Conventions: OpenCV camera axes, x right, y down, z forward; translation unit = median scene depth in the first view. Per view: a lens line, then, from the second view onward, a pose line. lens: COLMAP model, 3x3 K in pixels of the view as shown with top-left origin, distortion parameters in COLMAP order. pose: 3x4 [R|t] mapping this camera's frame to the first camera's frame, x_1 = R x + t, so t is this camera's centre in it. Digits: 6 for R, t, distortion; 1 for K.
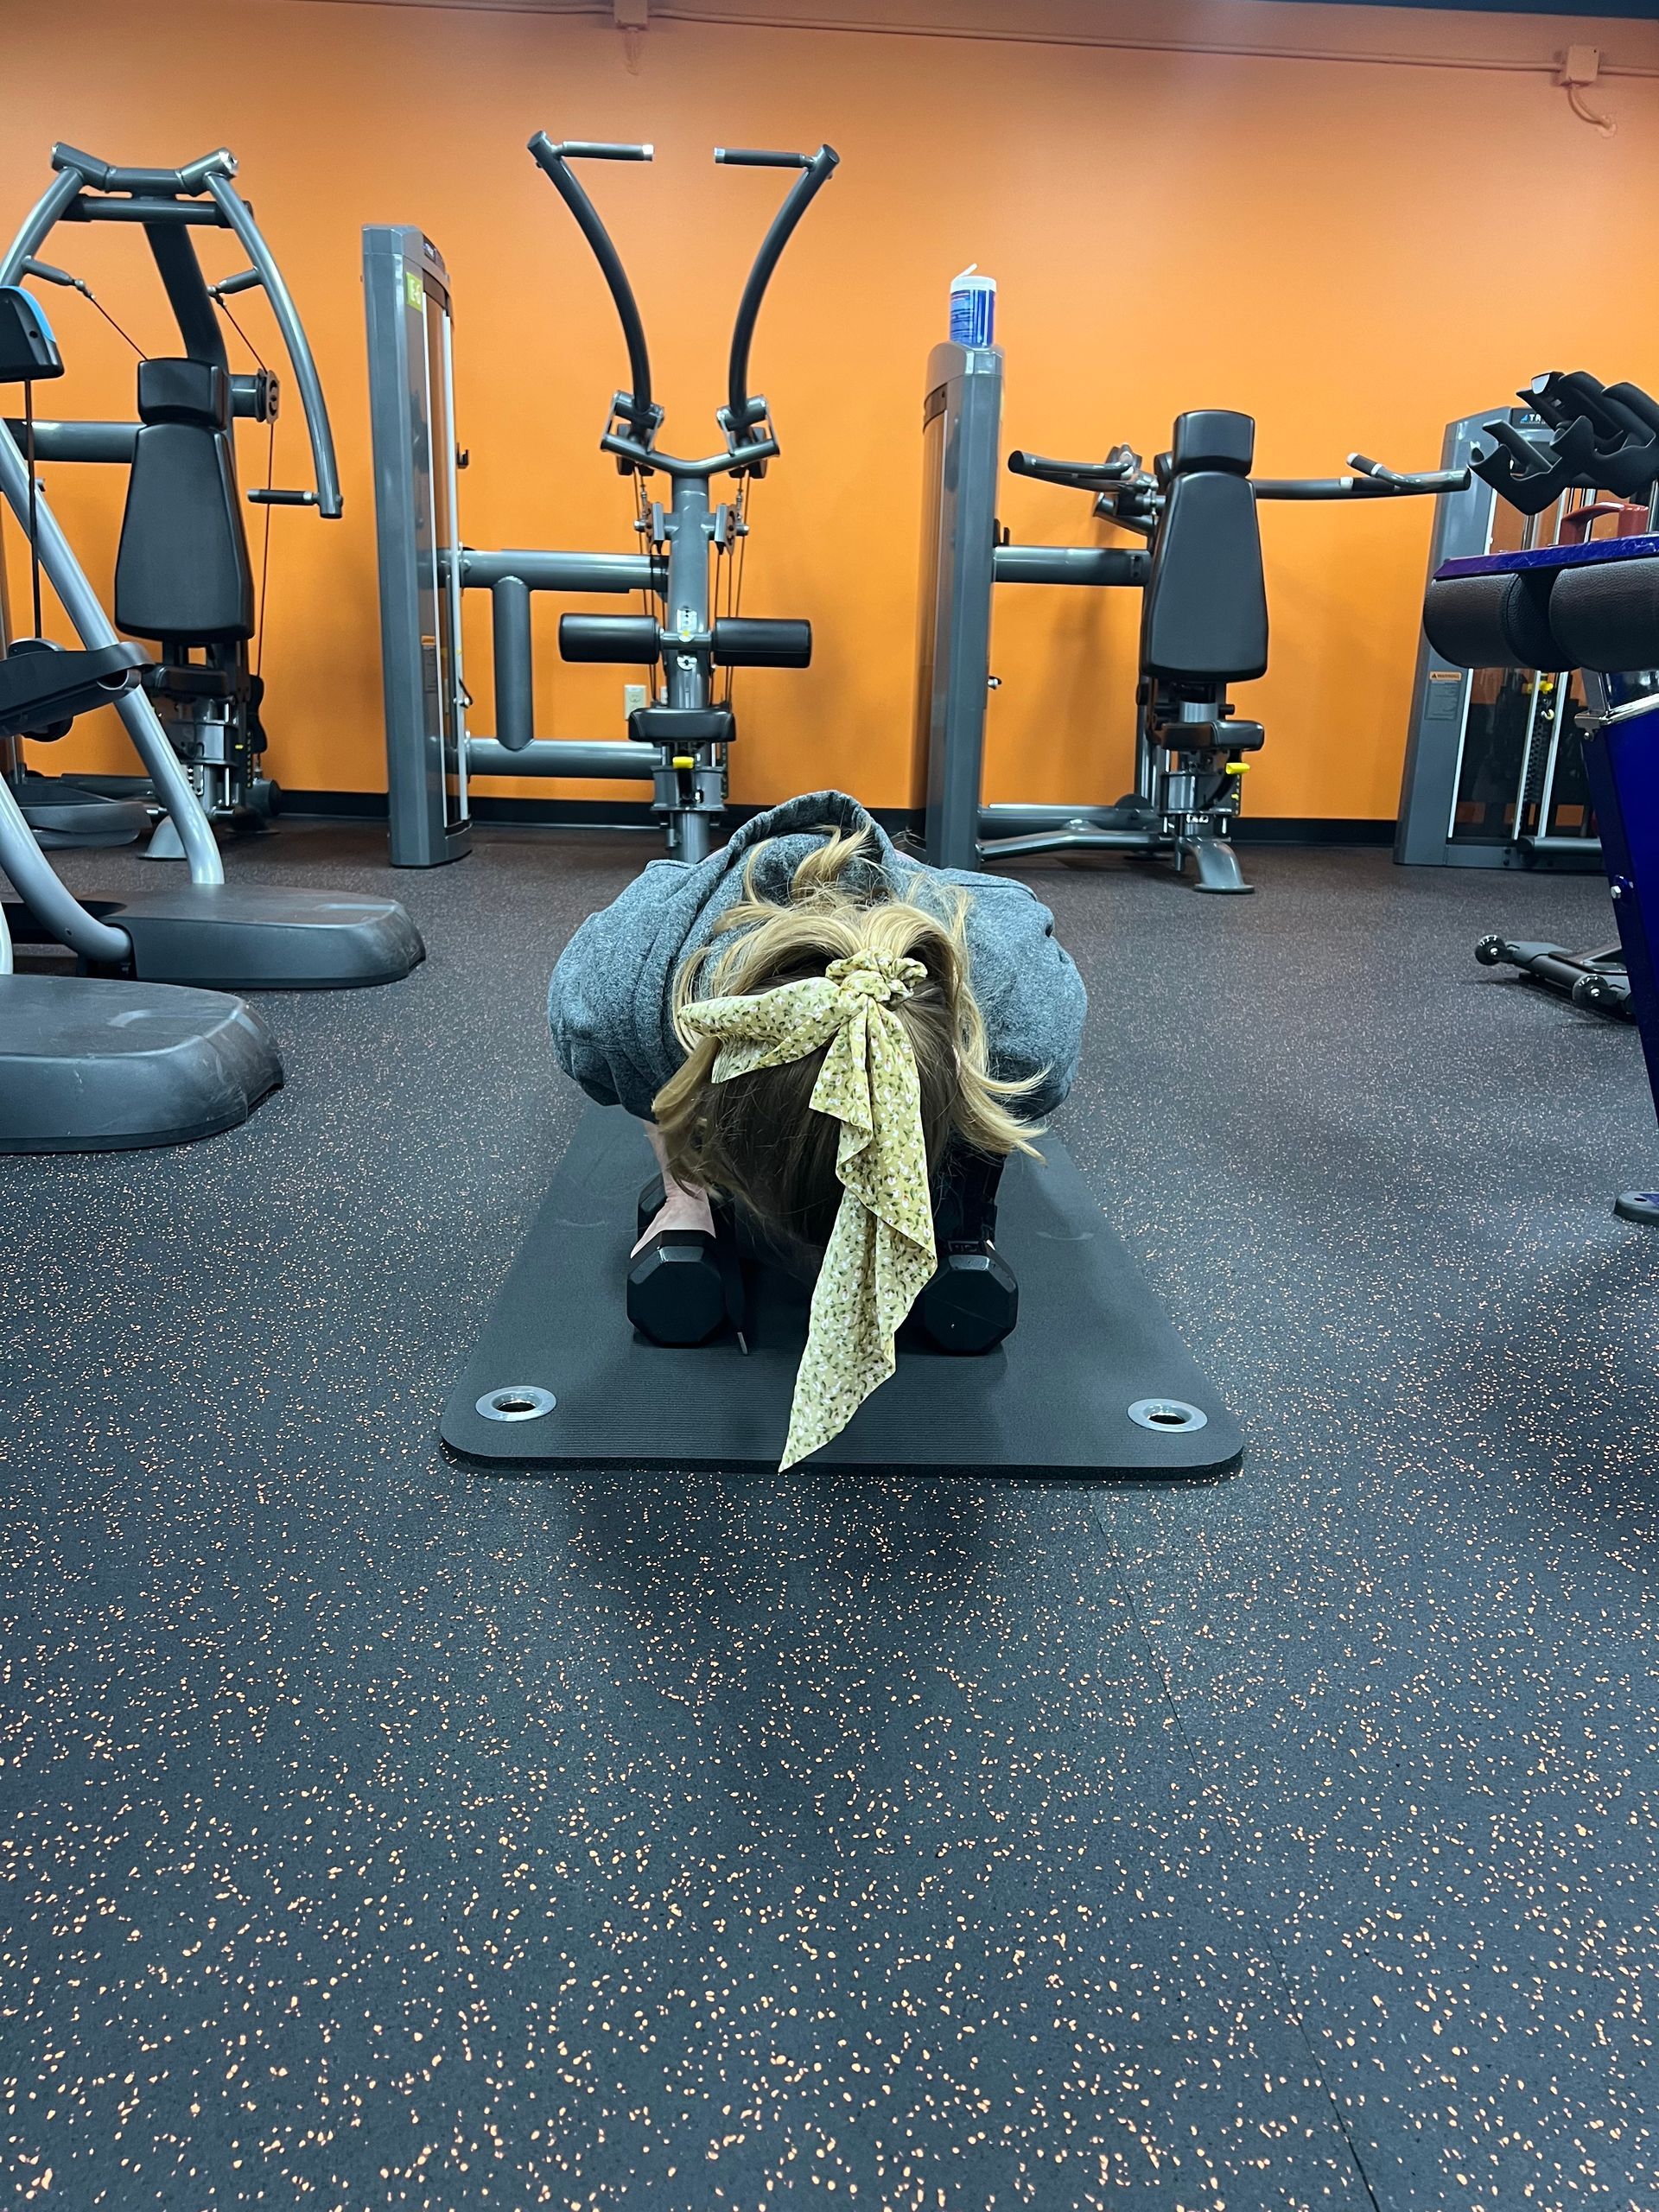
lens RADIAL K [[1649.9, 0, 829.2], [0, 1649.9, 1098.7], [0, 0, 1]] dist [0.052829, -0.061212]
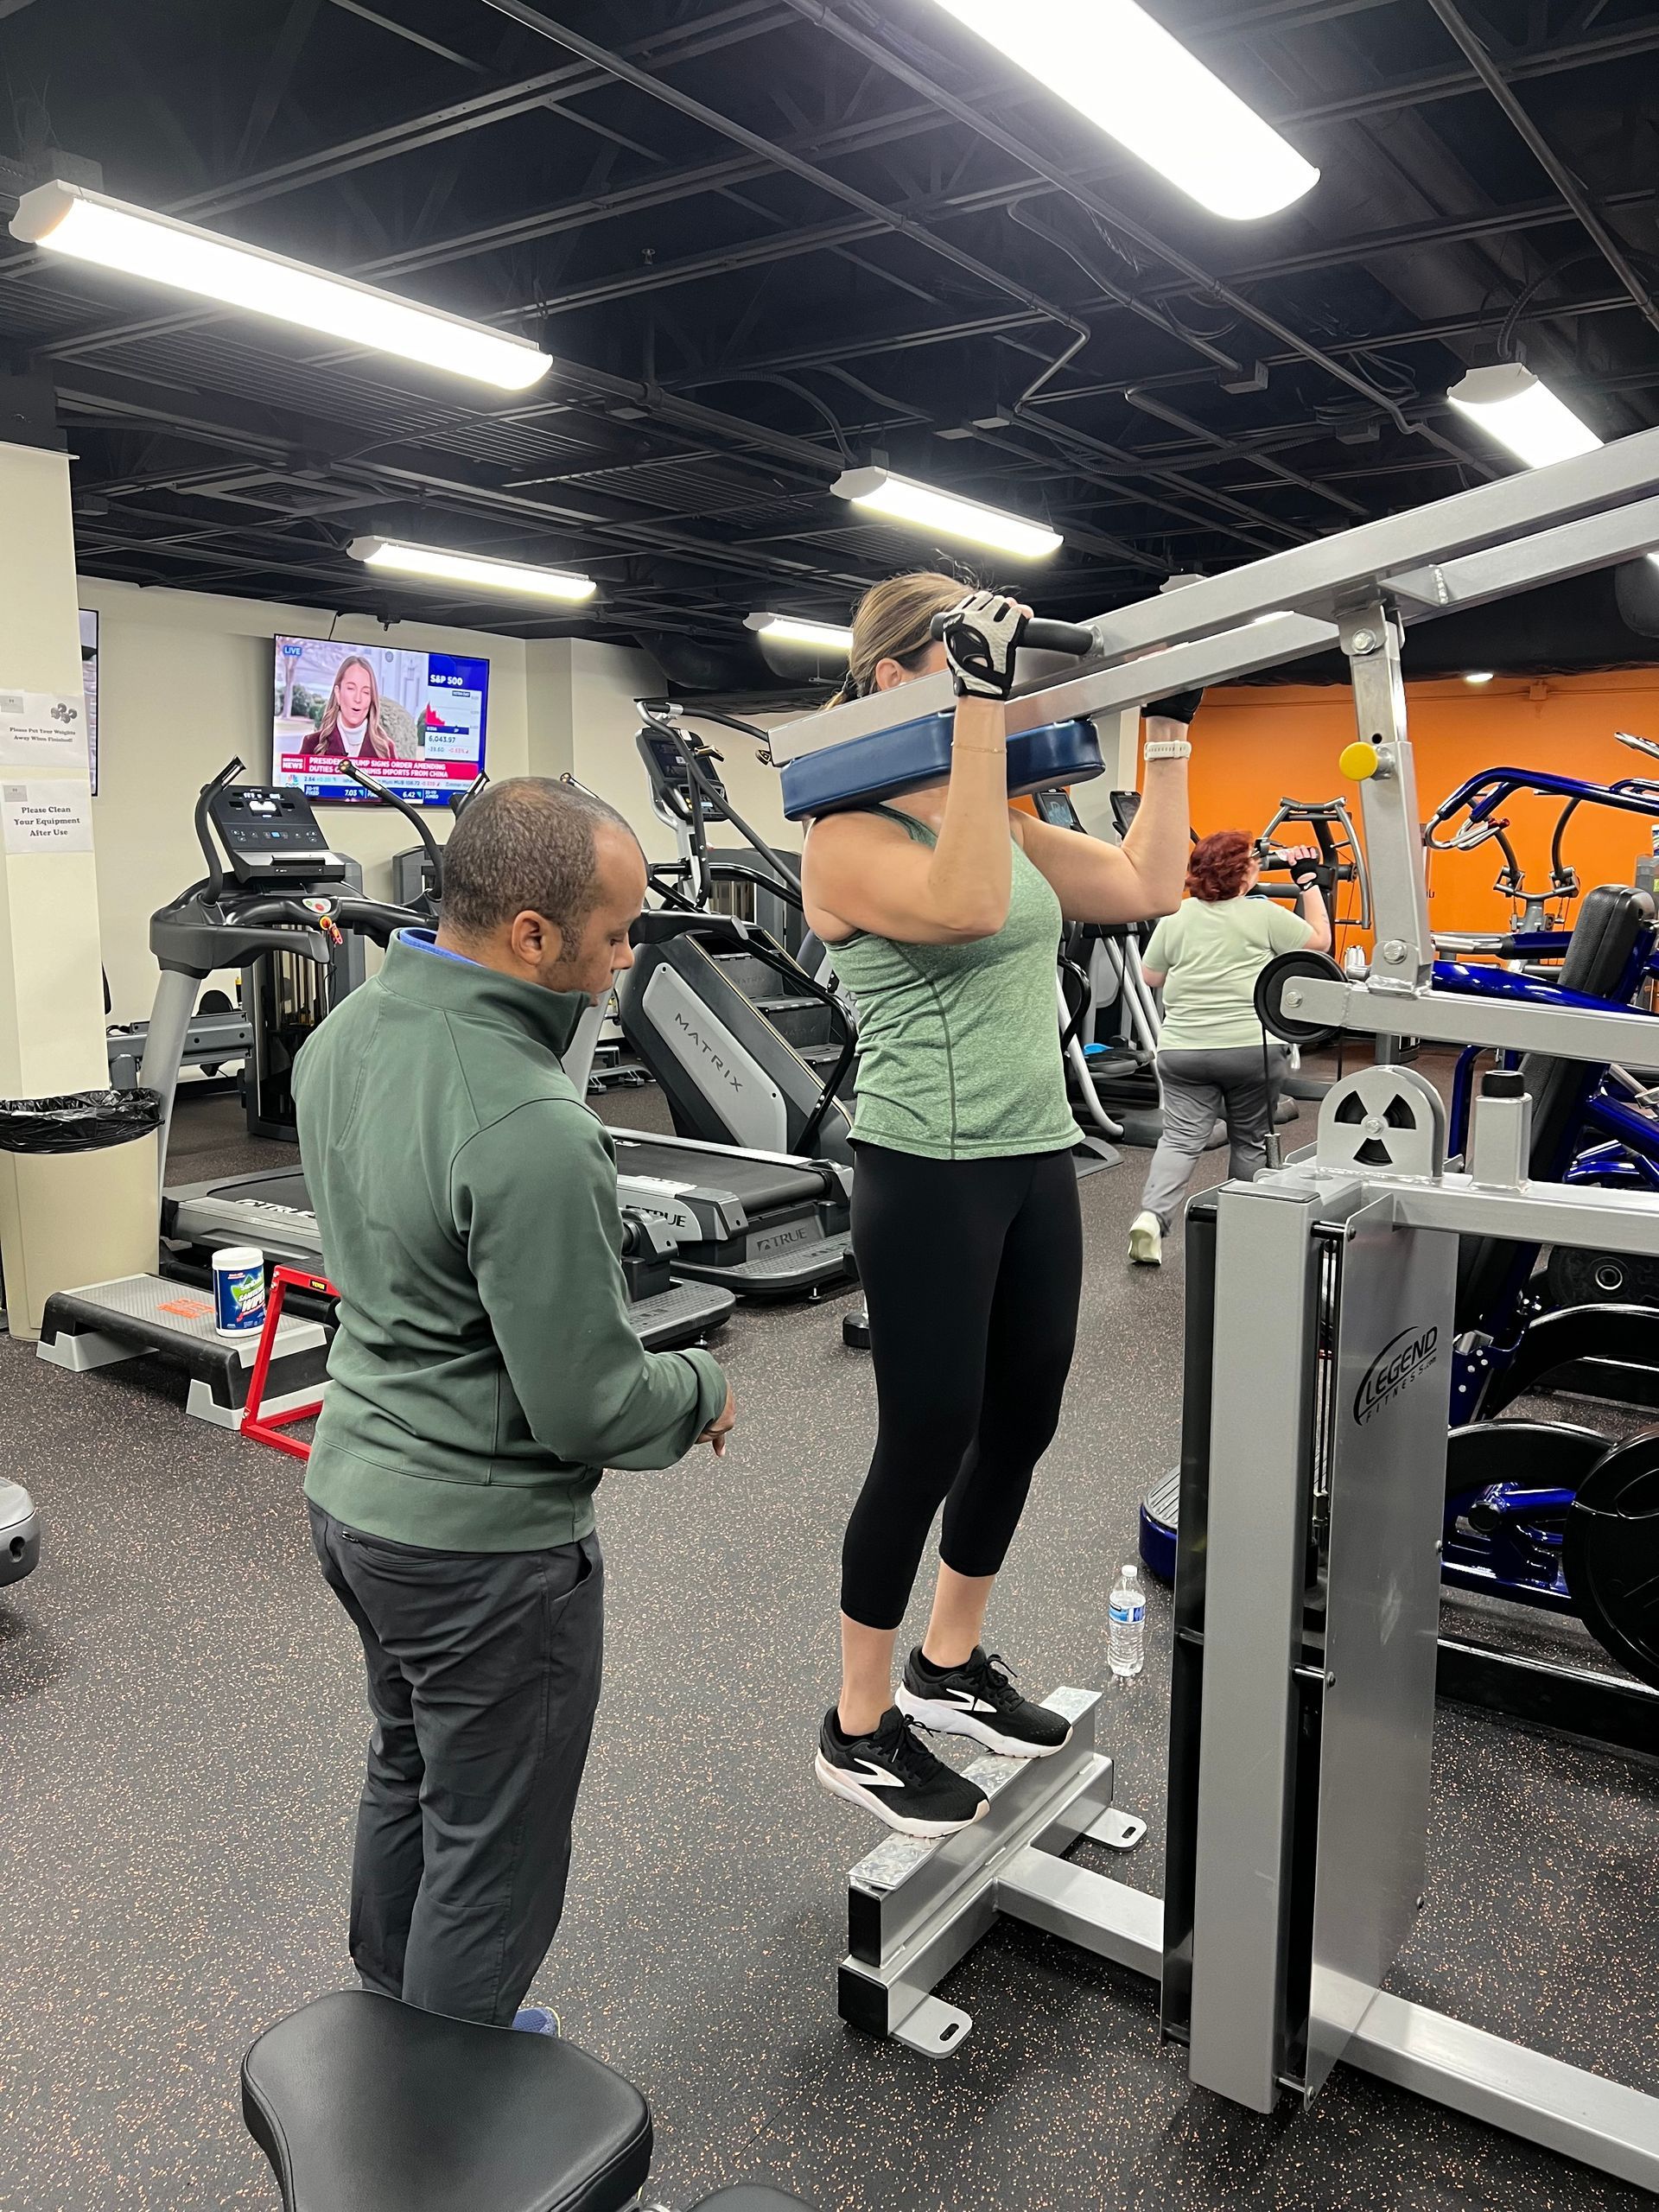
lens RADIAL K [[1649.9, 0, 815.9], [0, 1649.9, 1124.9], [0, 0, 1]] dist [0.052829, -0.061212]
pose [[0.783893, 0.084542, -0.615113, 0.567761], [-0.138389, 0.989555, -0.040357, 0.152042], [0.605277, 0.116761, 0.787405, -1.335201]]
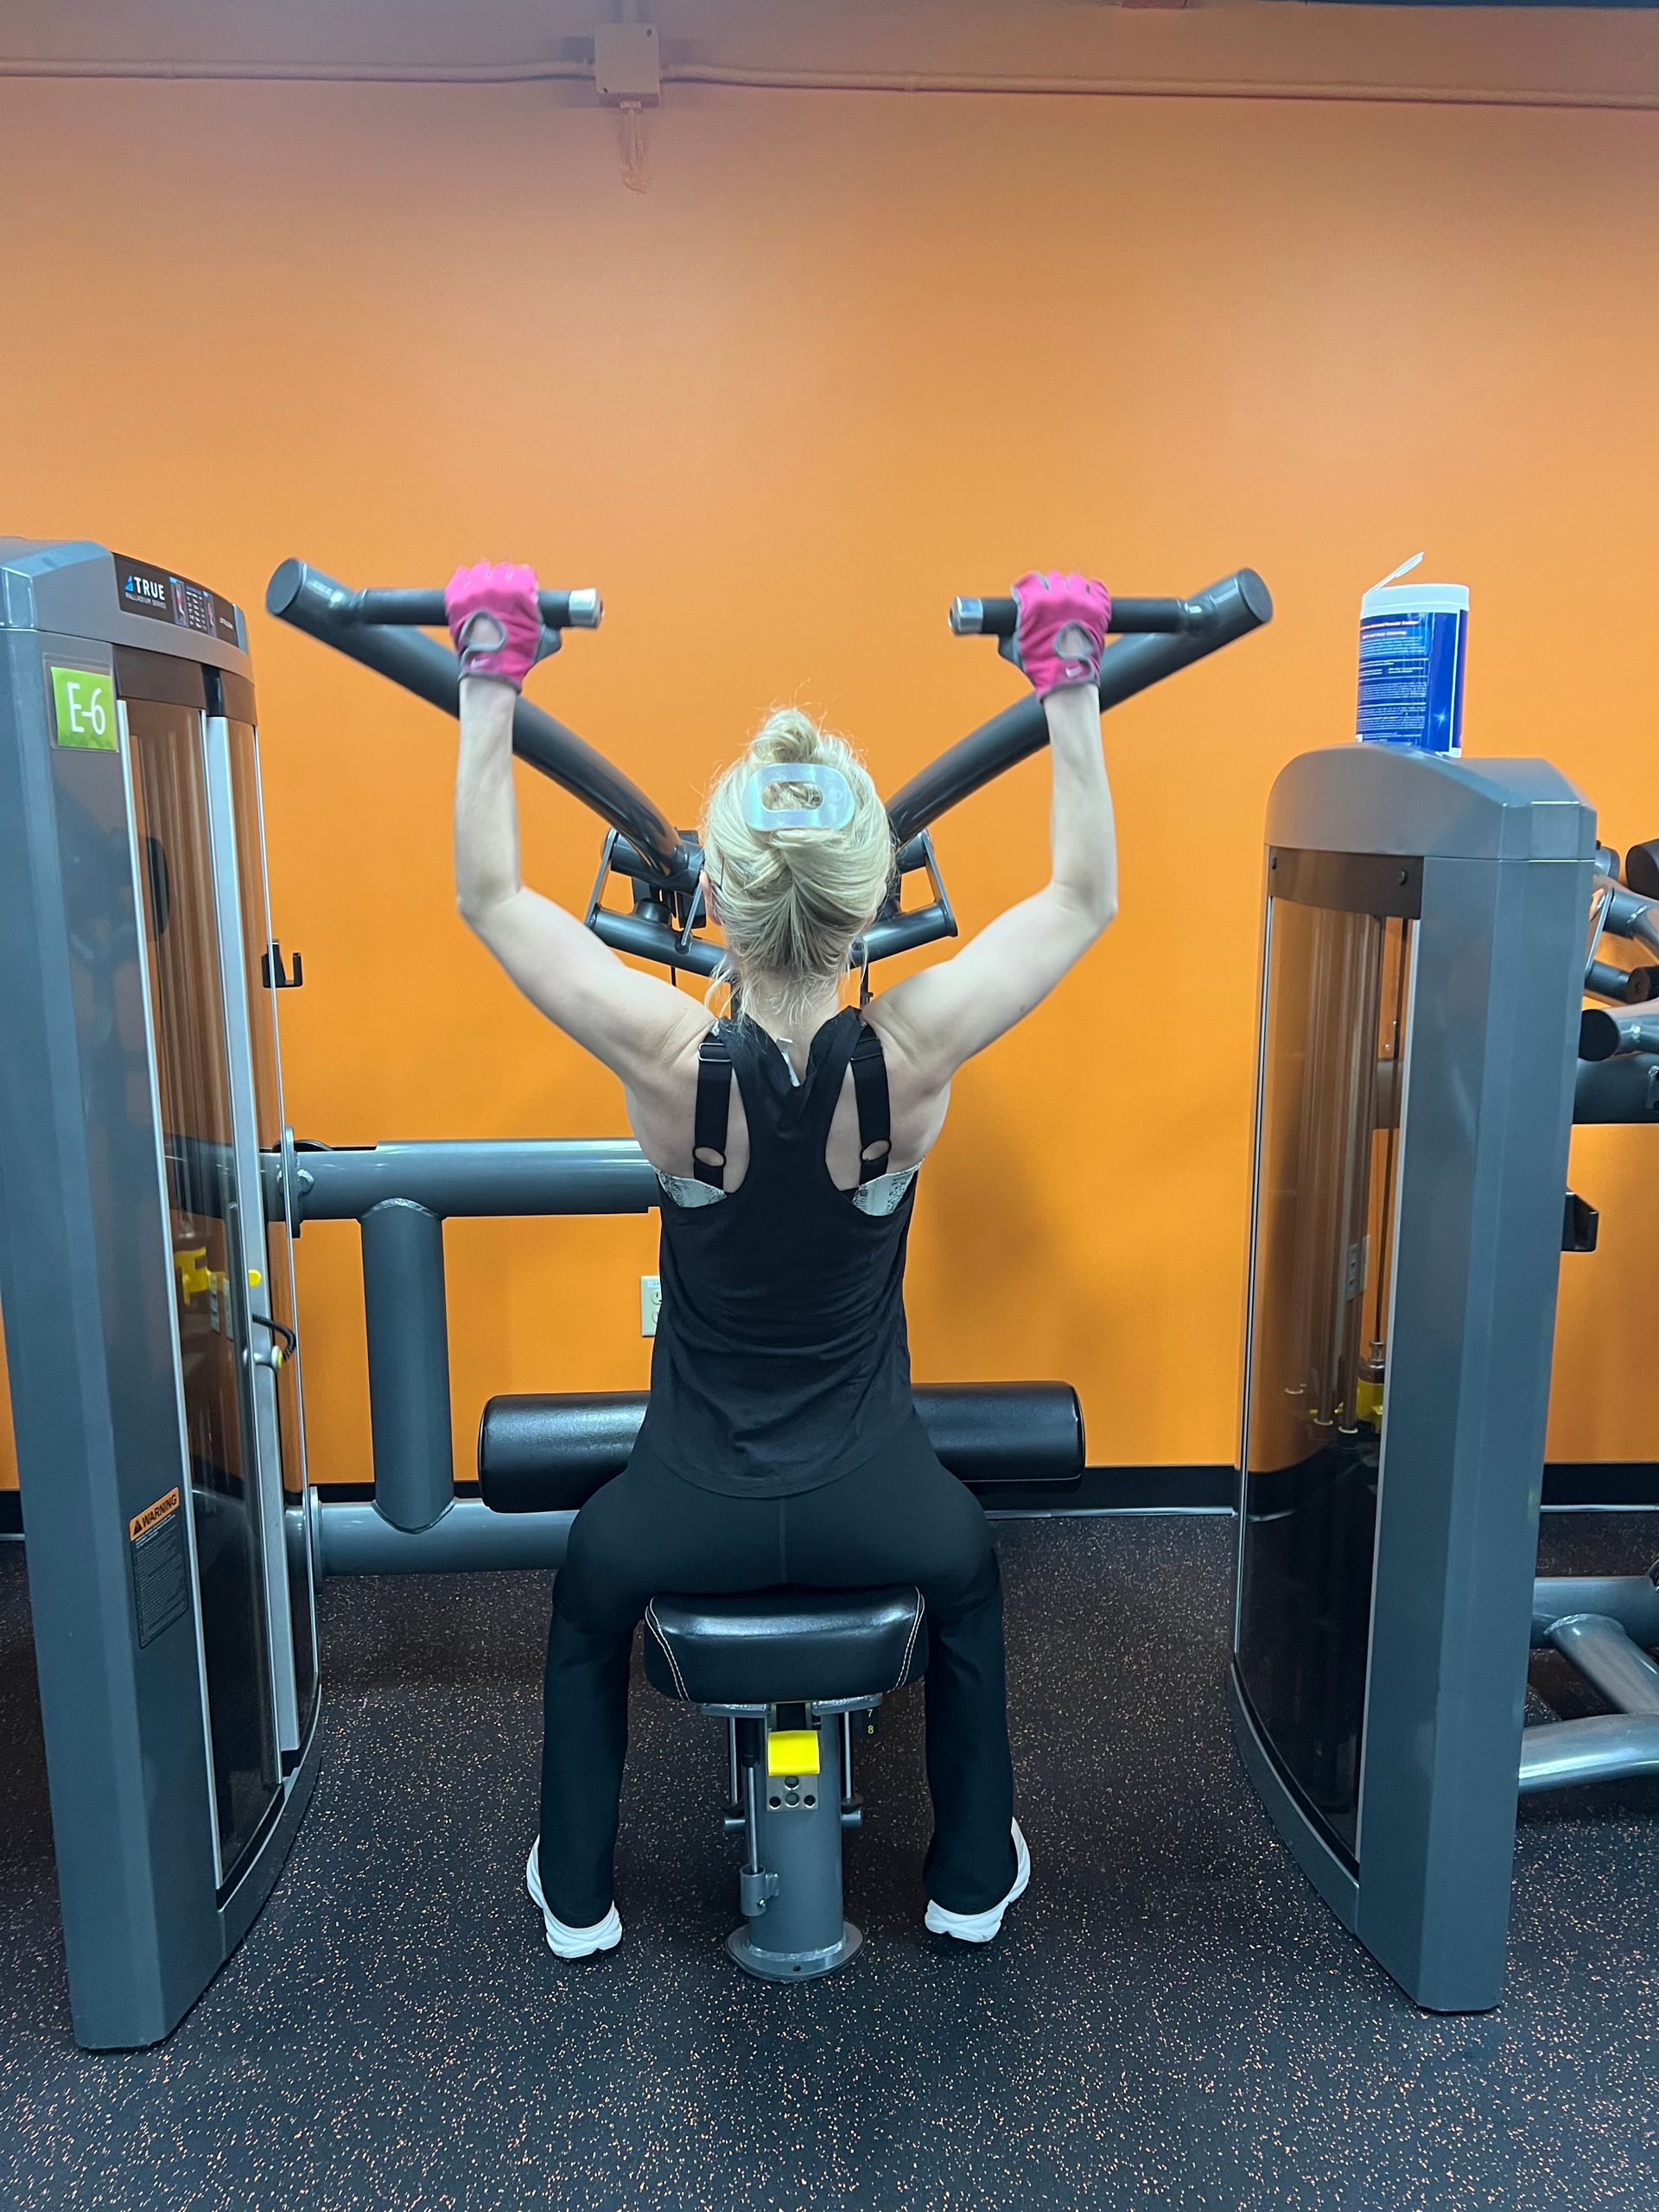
lens RADIAL K [[1655.4, 0, 822.0], [0, 1655.4, 1108.7], [0, 0, 1]] dist [0.022314, -0.000096]
pose [[0.999421, -0.029555, -0.016840, -0.062410], [0.028221, 0.996814, -0.074603, -0.306906], [0.018991, 0.074084, 0.997071, 0.535503]]
